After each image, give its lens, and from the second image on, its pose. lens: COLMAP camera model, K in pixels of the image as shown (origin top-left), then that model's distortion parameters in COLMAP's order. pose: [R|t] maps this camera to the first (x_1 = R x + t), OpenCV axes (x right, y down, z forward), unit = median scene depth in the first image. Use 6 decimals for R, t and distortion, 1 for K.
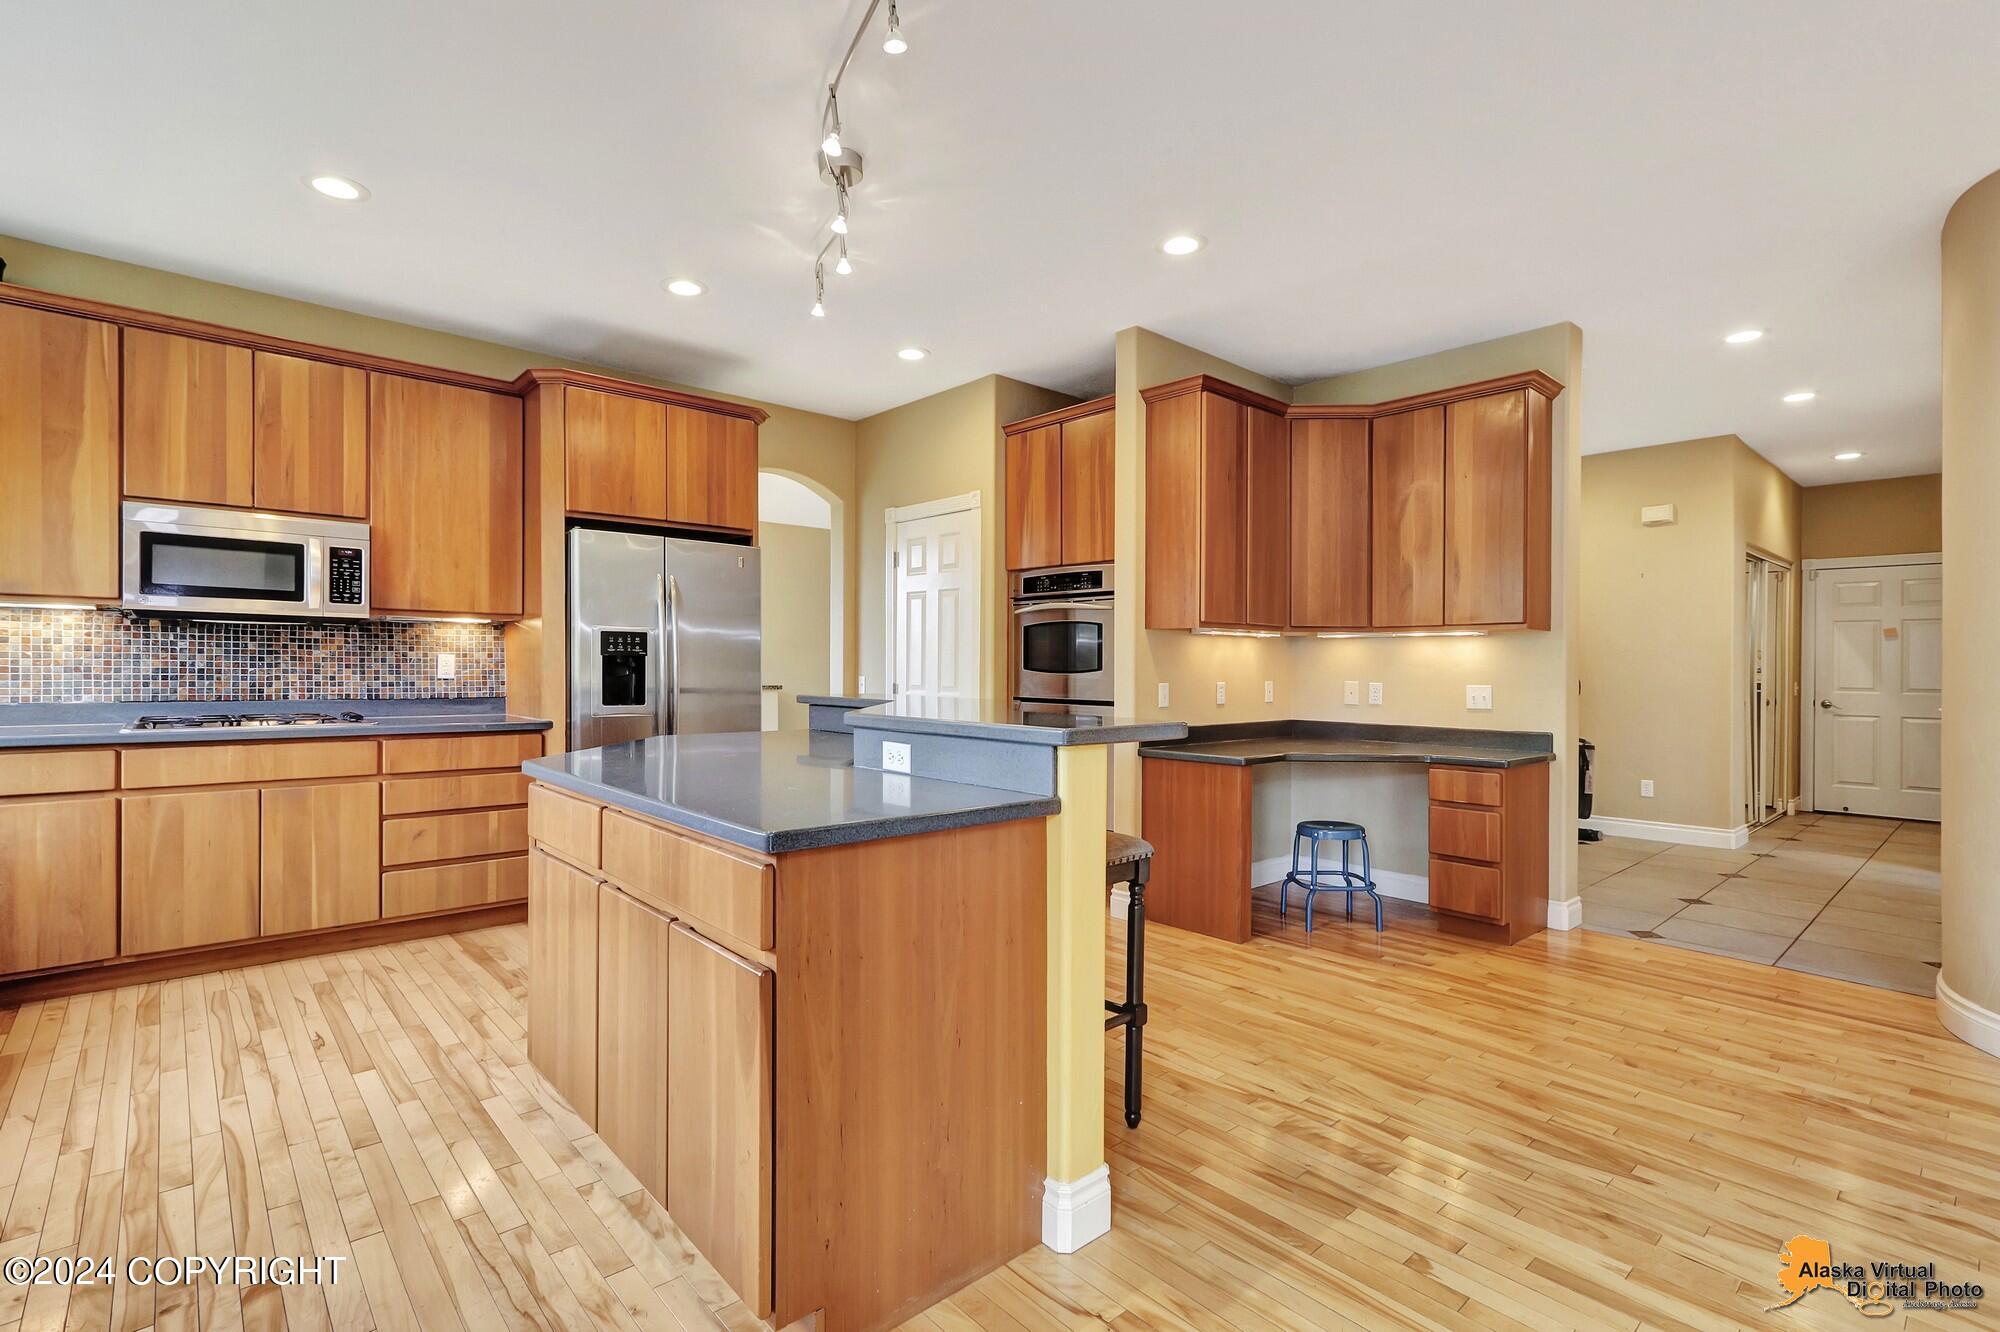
lens RADIAL K [[930.5, 0, 992.2], [0, 930.5, 670.6], [0, 0, 1]] dist [0.004213, 0.004914]
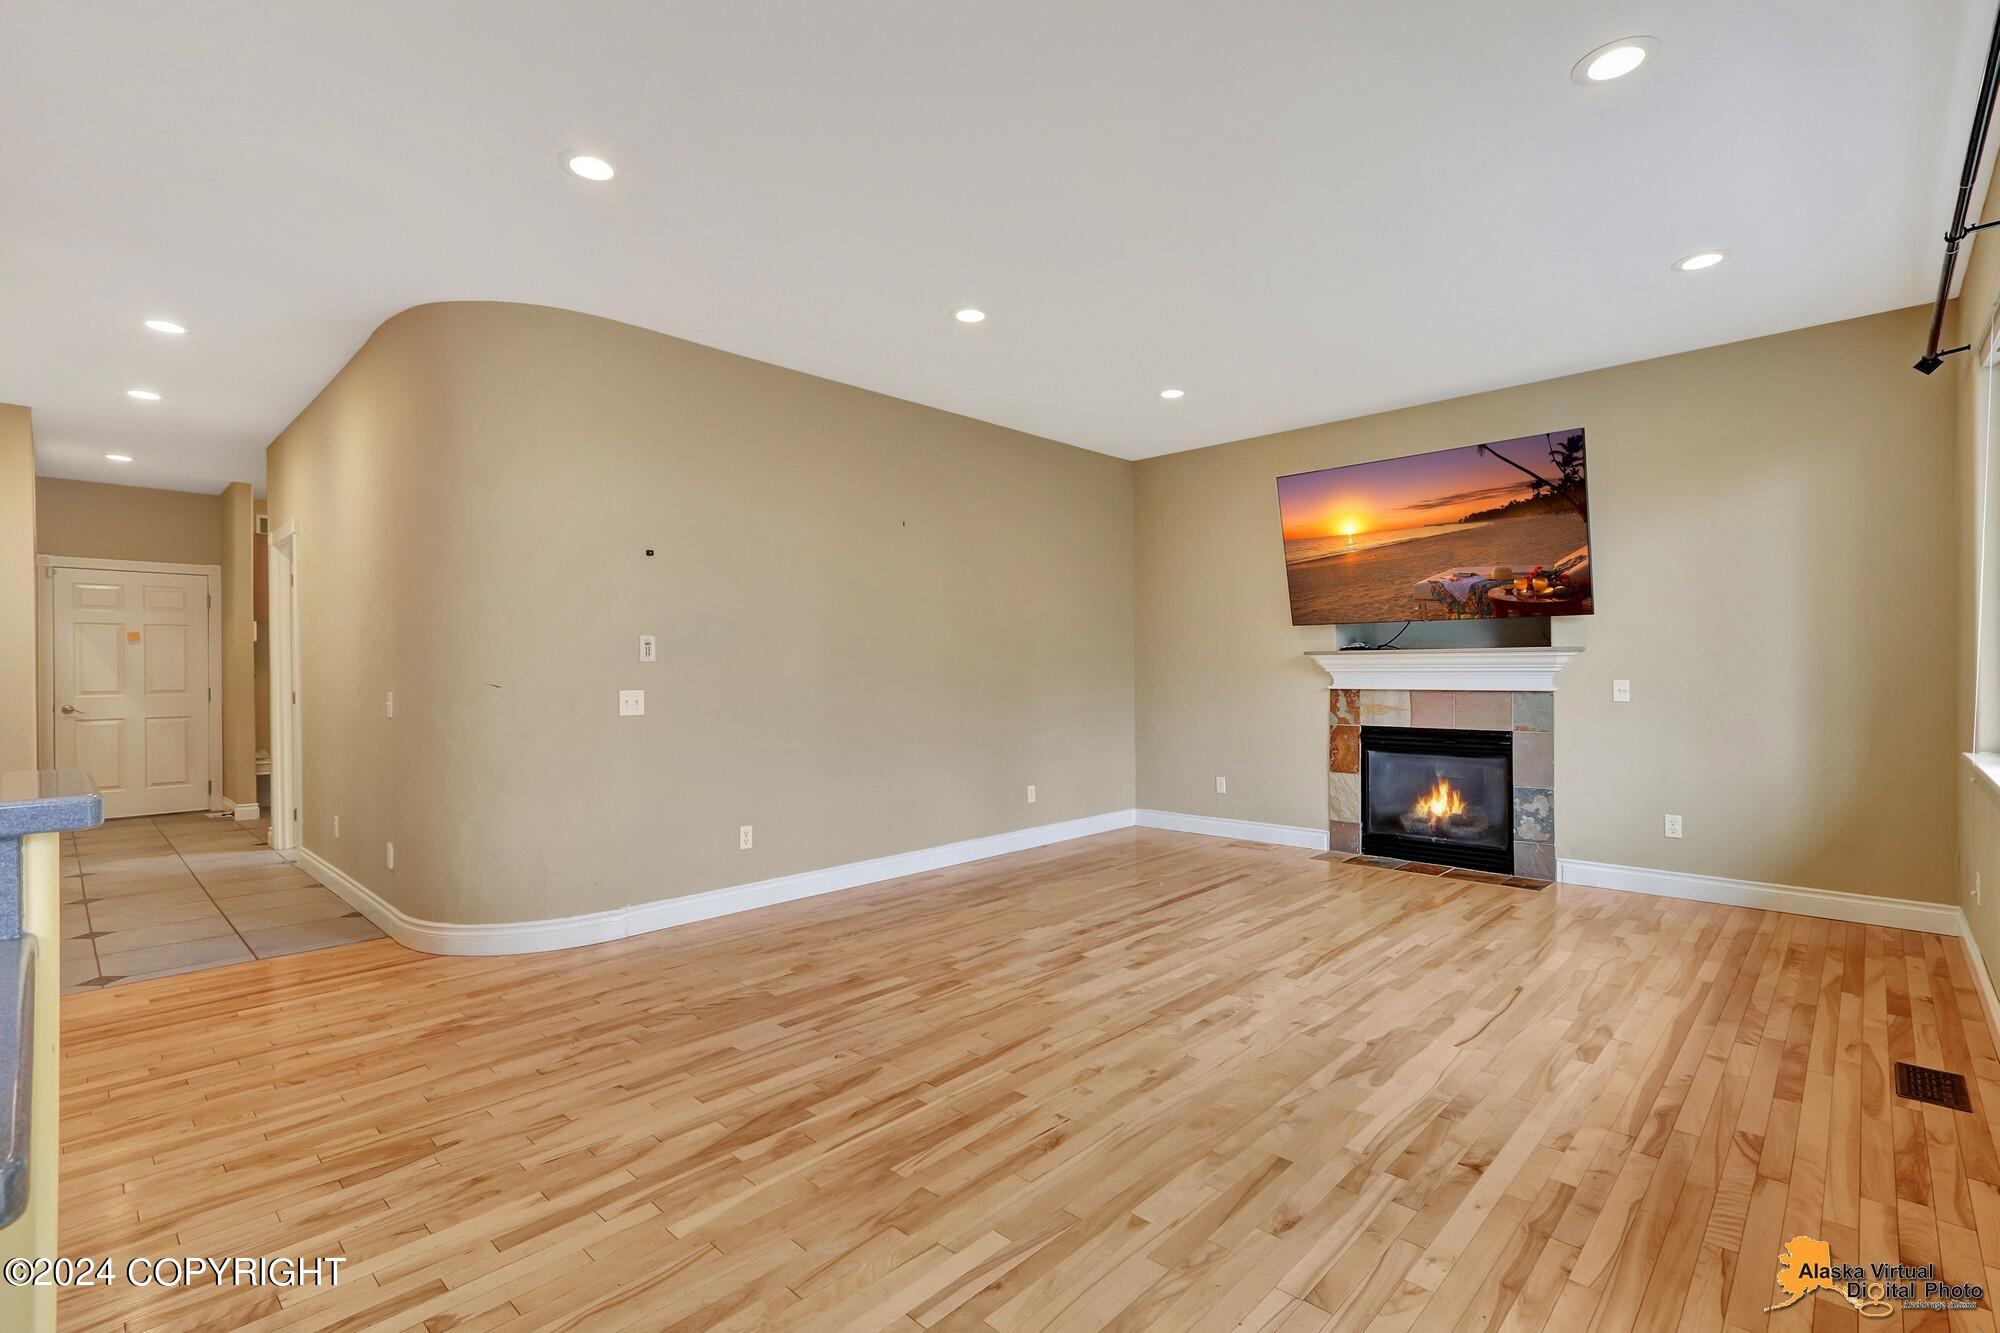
lens RADIAL K [[930.5, 0, 991.9], [0, 930.5, 669.3], [0, 0, 1]] dist [0.004213, 0.004914]
pose [[-0.073212, -0.008894, 0.997277, -0.350529], [0.013522, 0.999859, 0.009909, -0.005448], [-0.997225, 0.014211, -0.073082, 0.371161]]
